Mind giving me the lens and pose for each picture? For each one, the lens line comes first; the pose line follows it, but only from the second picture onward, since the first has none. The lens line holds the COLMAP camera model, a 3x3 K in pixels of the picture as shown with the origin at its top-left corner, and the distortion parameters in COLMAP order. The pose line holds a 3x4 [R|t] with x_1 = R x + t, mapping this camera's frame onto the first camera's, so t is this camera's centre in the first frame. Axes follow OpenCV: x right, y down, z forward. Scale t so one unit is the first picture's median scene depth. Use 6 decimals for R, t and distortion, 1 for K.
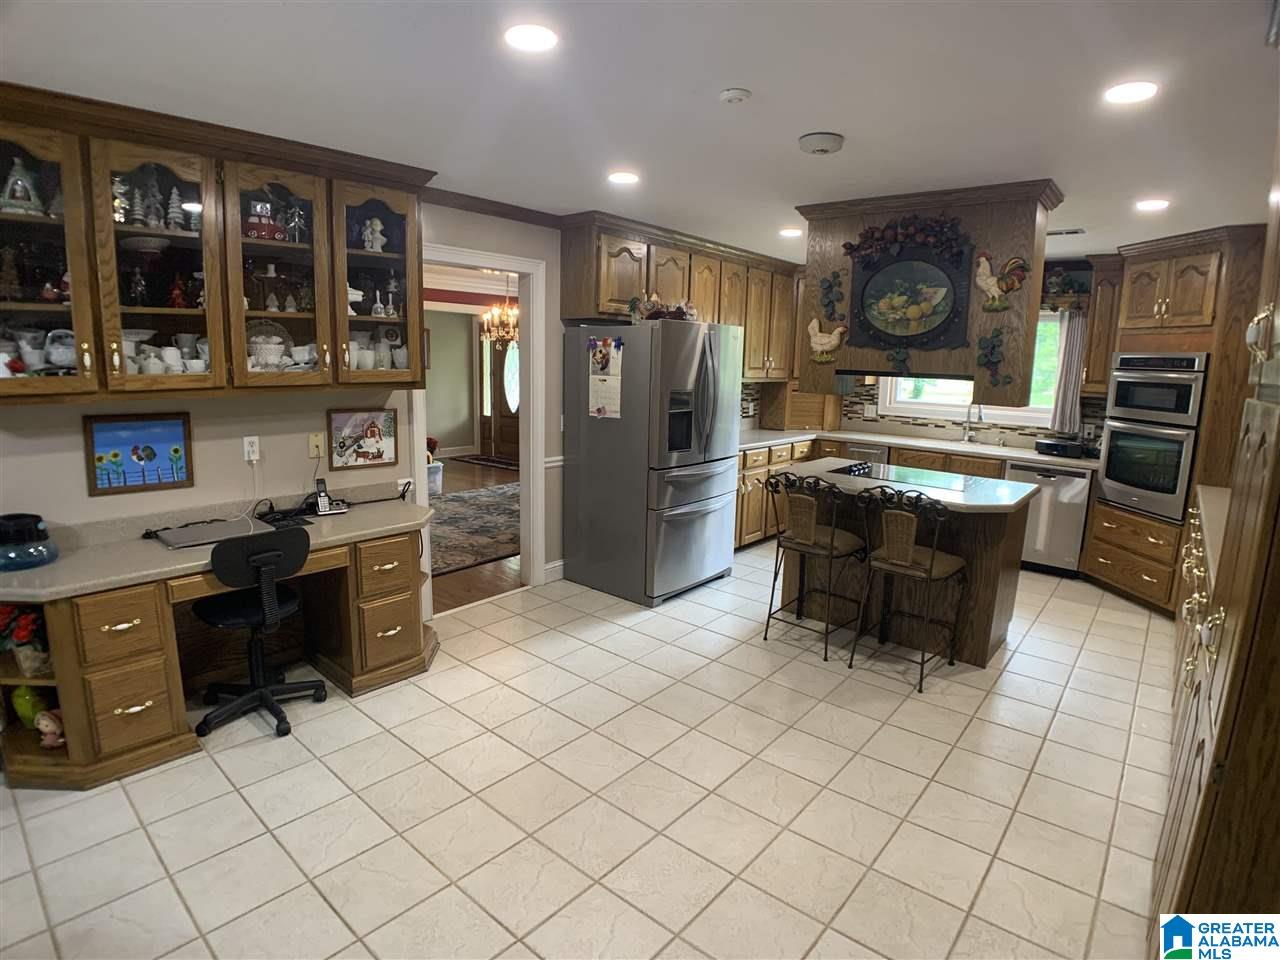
lens RADIAL K [[666.5, 0, 636.8], [0, 666.5, 476.8], [0, 0, 1]] dist [-0.103068, 0.017723]
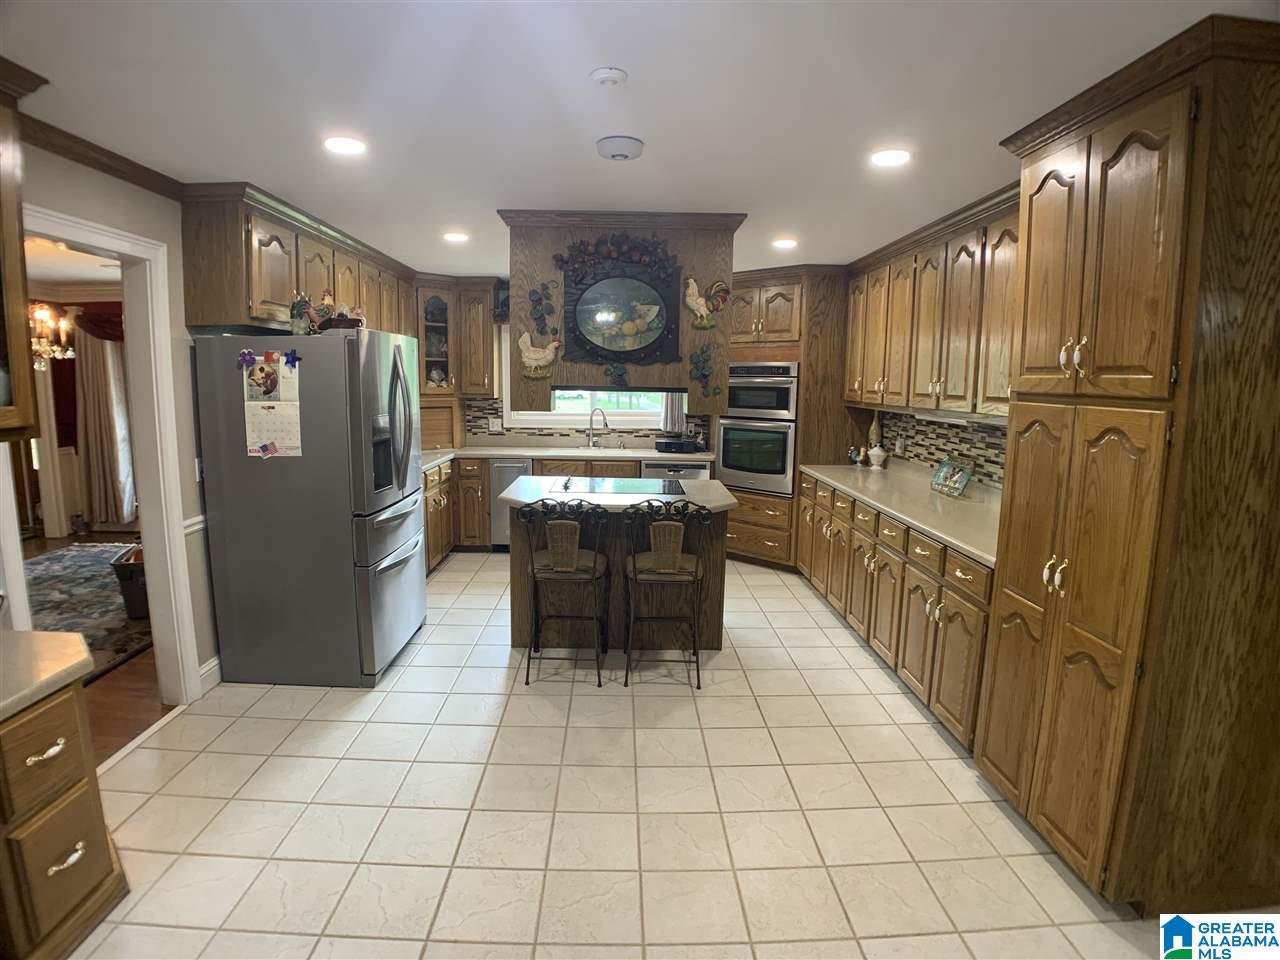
lens RADIAL K [[660.2, 0, 641.1], [0, 660.2, 472.6], [0, 0, 1]] dist [-0.077364, -0.000363]
pose [[0.739831, -0.104161, 0.664680, -0.248296], [0.118935, 0.992632, 0.023171, -0.042547], [-0.662196, 0.061911, 0.746768, 0.199653]]
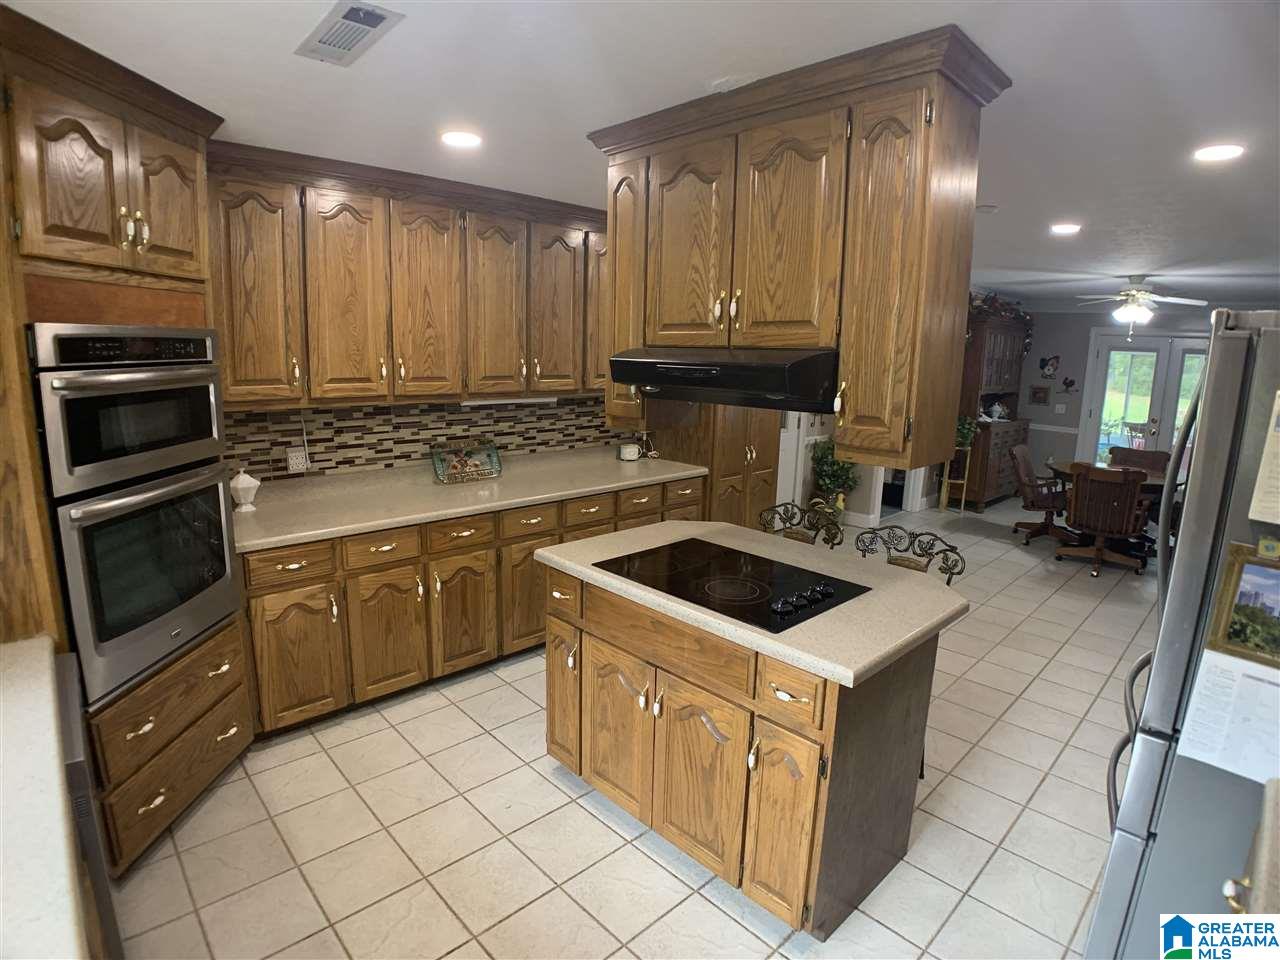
lens RADIAL K [[666.5, 0, 636.8], [0, 666.5, 476.8], [0, 0, 1]] dist [-0.103068, 0.017723]
pose [[-0.993301, -0.064895, 0.095617, 0.449252], [-0.026614, 0.933654, 0.357185, -0.291019], [-0.112453, 0.352247, -0.929127, 1.533601]]
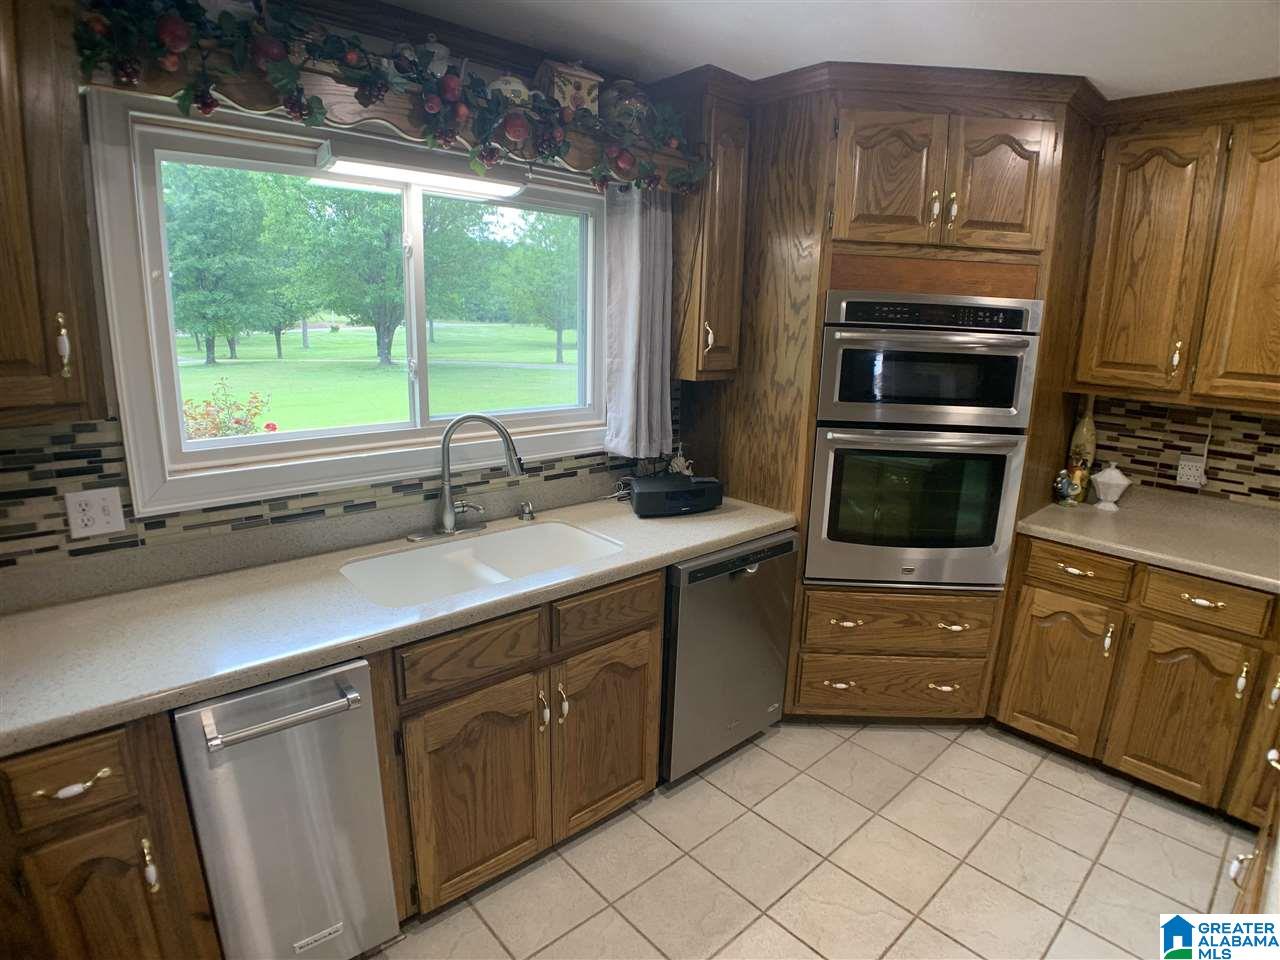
lens RADIAL K [[666.5, 0, 636.8], [0, 666.5, 476.8], [0, 0, 1]] dist [-0.103068, 0.017723]
pose [[0.133513, -0.240383, 0.961452, 0.262032], [0.149707, 0.963897, 0.220205, -0.226443], [-0.979674, 0.114536, 0.164679, 1.265511]]
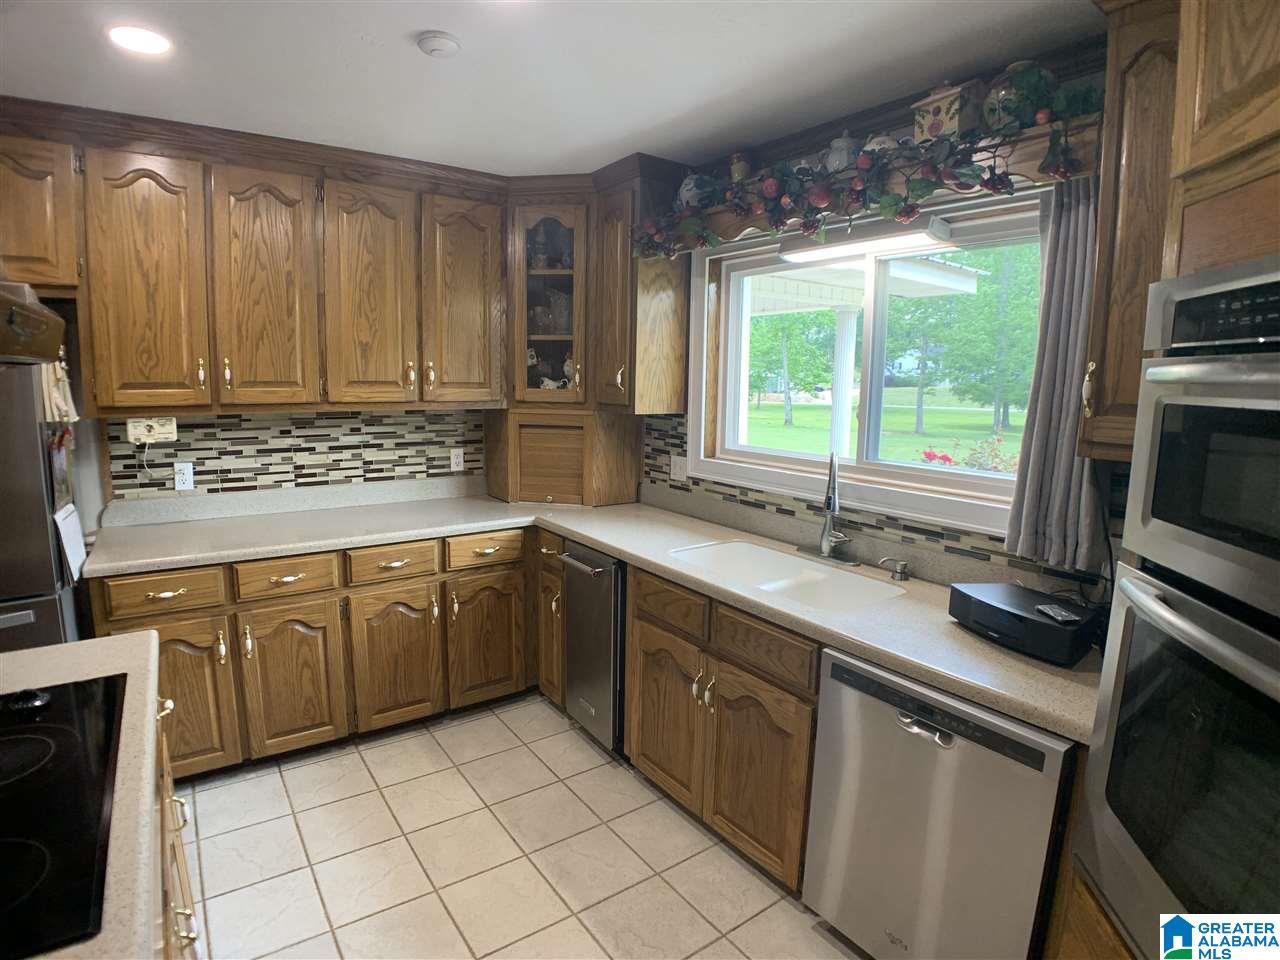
lens RADIAL K [[666.5, 0, 636.8], [0, 666.5, 476.8], [0, 0, 1]] dist [-0.103068, 0.017723]
pose [[0.971146, 0.029492, -0.236656, 0.741556], [-0.037121, 0.998923, -0.027843, -0.132528], [0.235580, 0.035825, 0.971195, 0.862086]]
